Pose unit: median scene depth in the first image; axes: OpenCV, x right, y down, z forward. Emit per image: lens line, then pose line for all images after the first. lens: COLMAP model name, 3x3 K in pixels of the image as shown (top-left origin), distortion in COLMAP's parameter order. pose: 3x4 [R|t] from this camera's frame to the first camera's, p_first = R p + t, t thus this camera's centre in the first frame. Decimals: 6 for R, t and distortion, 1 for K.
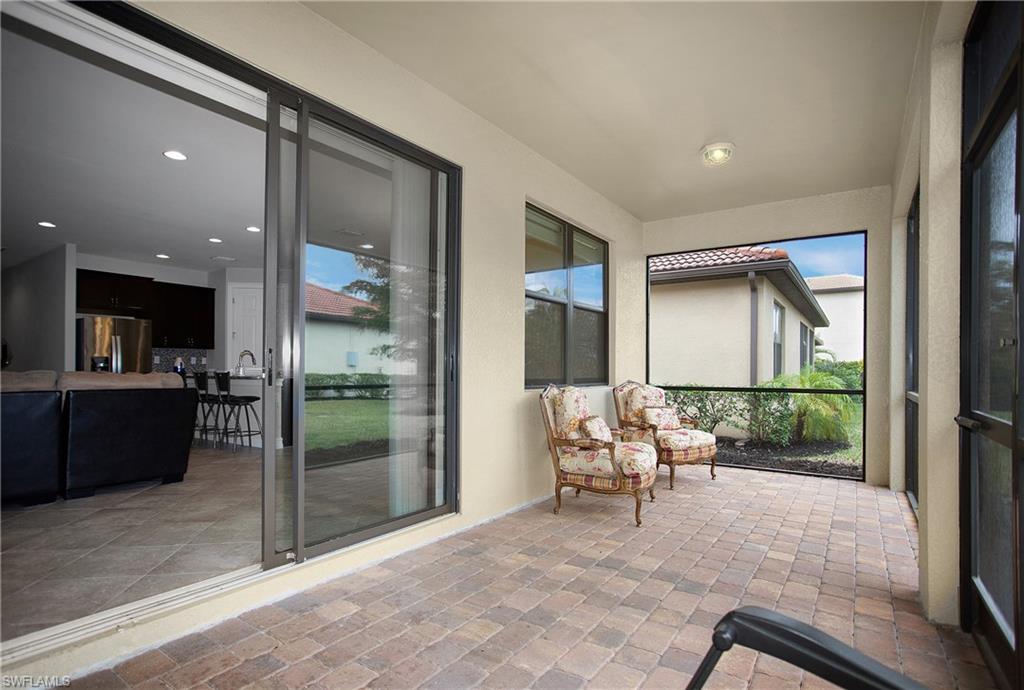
lens RADIAL K [[540.2, 0, 510.4], [0, 540.2, 364.6], [0, 0, 1]] dist [-0.002670, -0.000040]
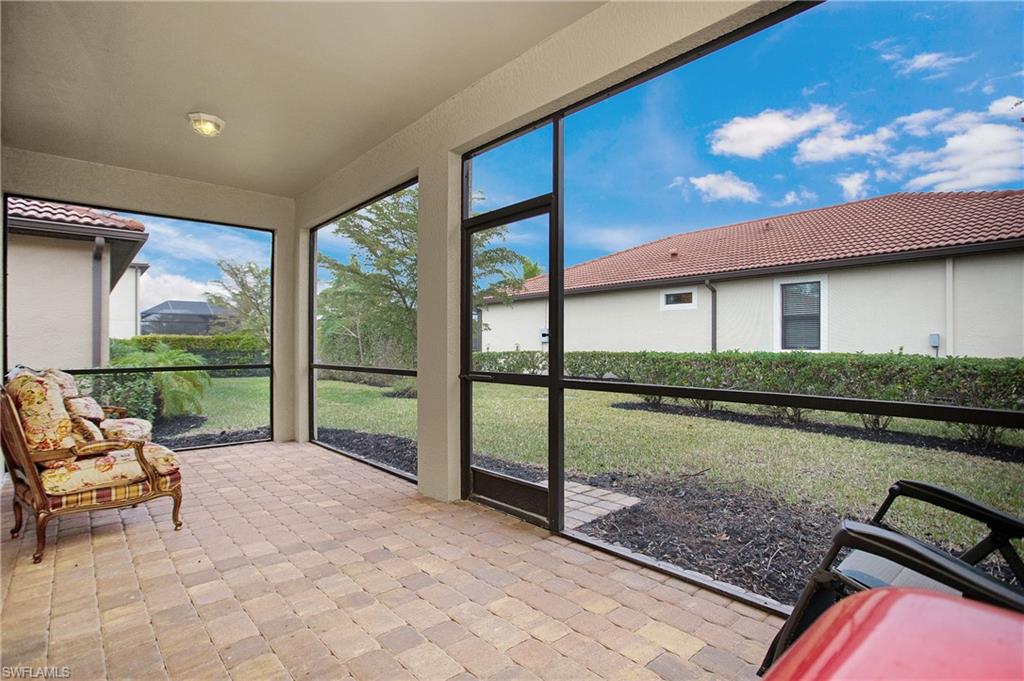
lens RADIAL K [[513.5, 0, 537.2], [0, 513.5, 341.2], [0, 0, 1]] dist [-0.070054, 0.052686]
pose [[0.226908, 0.003824, 0.973909, -0.408742], [-0.002013, 0.999992, -0.003457, -0.001030], [-0.973914, -0.001176, 0.226914, 0.249507]]
